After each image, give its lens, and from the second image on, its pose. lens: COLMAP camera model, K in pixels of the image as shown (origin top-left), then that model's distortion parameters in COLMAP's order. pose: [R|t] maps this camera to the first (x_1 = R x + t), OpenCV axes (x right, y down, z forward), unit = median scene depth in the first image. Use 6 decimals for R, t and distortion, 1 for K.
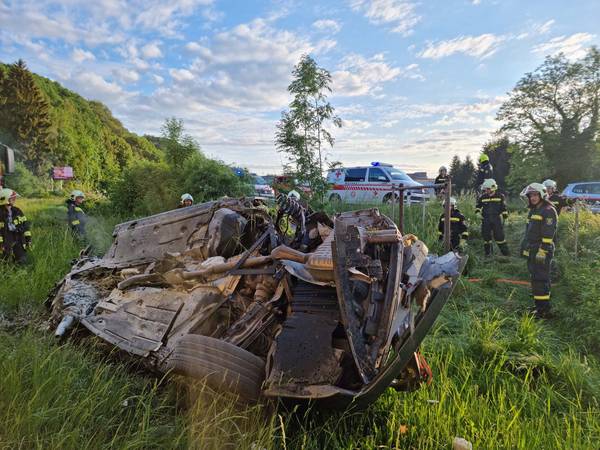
lens RADIAL K [[411.1, 0, 310.0], [0, 411.1, 221.9], [0, 0, 1]] dist [0.086968, -0.069300]
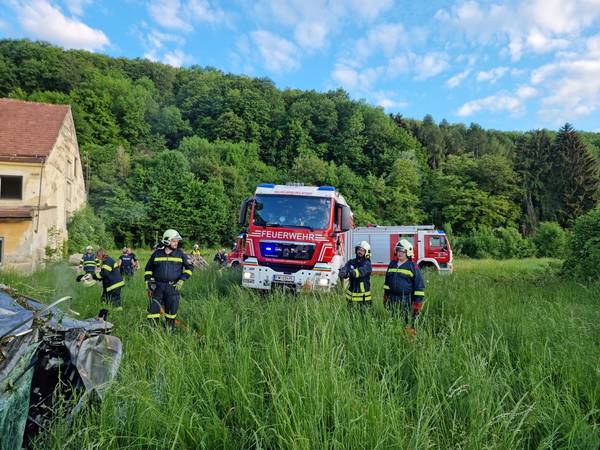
lens RADIAL K [[411.1, 0, 303.6], [0, 411.1, 223.4], [0, 0, 1]] dist [0.086968, -0.069300]
pose [[0.358635, -0.078434, -0.930177, 0.246038], [-0.051883, 0.993249, -0.103757, -0.028813], [0.932035, 0.085472, 0.352145, 0.741518]]
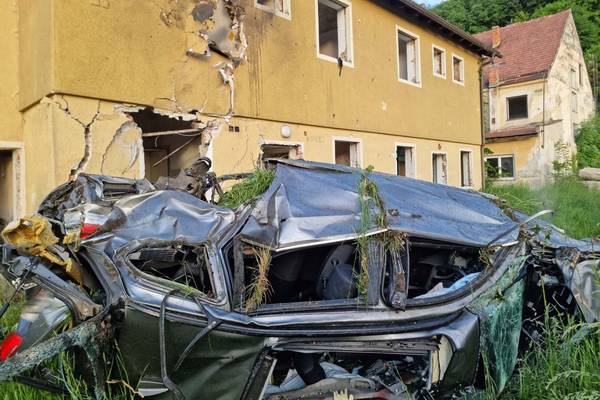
lens RADIAL K [[411.5, 0, 306.3], [0, 411.5, 176.0], [0, 0, 1]] dist [0.075308, -0.049327]
pose [[-0.660635, 0.007604, -0.750669, 0.194006], [-0.023656, 0.999241, 0.030941, -0.024873], [0.750335, 0.038199, -0.659954, 0.755527]]
